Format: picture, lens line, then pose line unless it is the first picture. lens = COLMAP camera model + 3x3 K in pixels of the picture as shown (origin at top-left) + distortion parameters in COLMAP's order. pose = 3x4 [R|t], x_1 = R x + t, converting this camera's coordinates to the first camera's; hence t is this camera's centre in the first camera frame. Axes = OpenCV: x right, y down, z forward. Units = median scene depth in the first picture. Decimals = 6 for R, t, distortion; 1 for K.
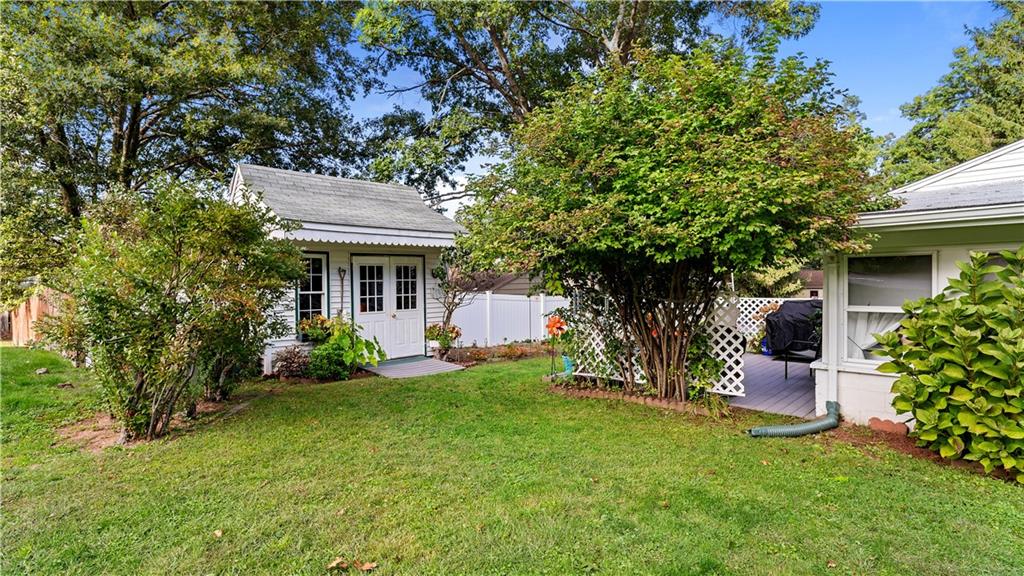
lens RADIAL K [[476.8, 0, 511.6], [0, 476.8, 287.9], [0, 0, 1]] dist [-0.000714, 0.000966]
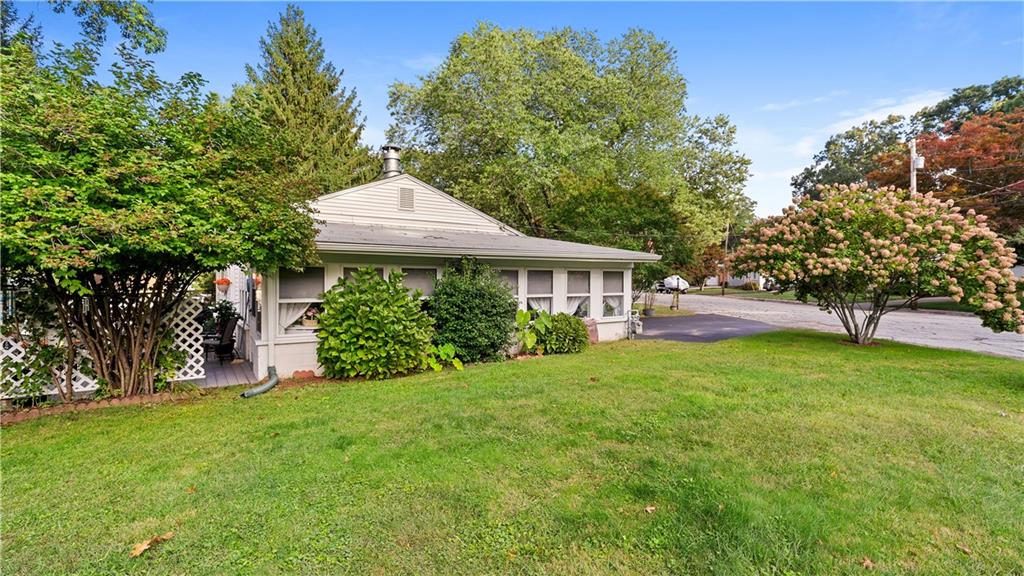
lens RADIAL K [[476.8, 0, 511.6], [0, 476.8, 287.9], [0, 0, 1]] dist [-0.000714, 0.000966]
pose [[0.208333, -0.002364, 0.978055, -0.532014], [0.006324, 0.999979, 0.001069, 0.004534], [-0.978037, 0.005963, 0.208344, -0.010014]]
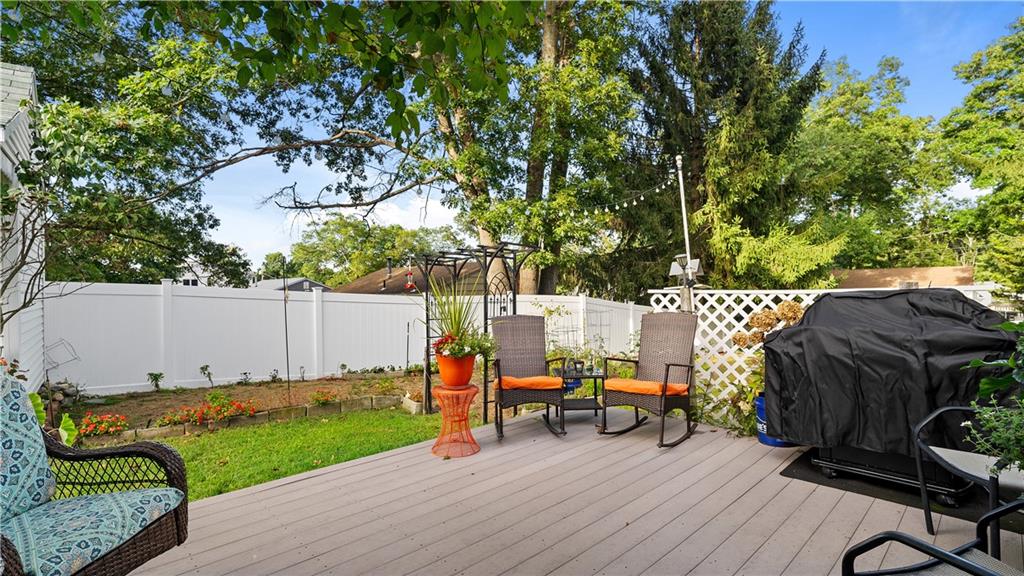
lens RADIAL K [[476.8, 0, 511.6], [0, 476.8, 287.9], [0, 0, 1]] dist [-0.000714, 0.000966]
pose [[0.999253, -0.001838, -0.038600, 0.333381], [0.001322, 0.999909, -0.013395, 0.024281], [0.038621, 0.013334, 0.999165, 0.593433]]
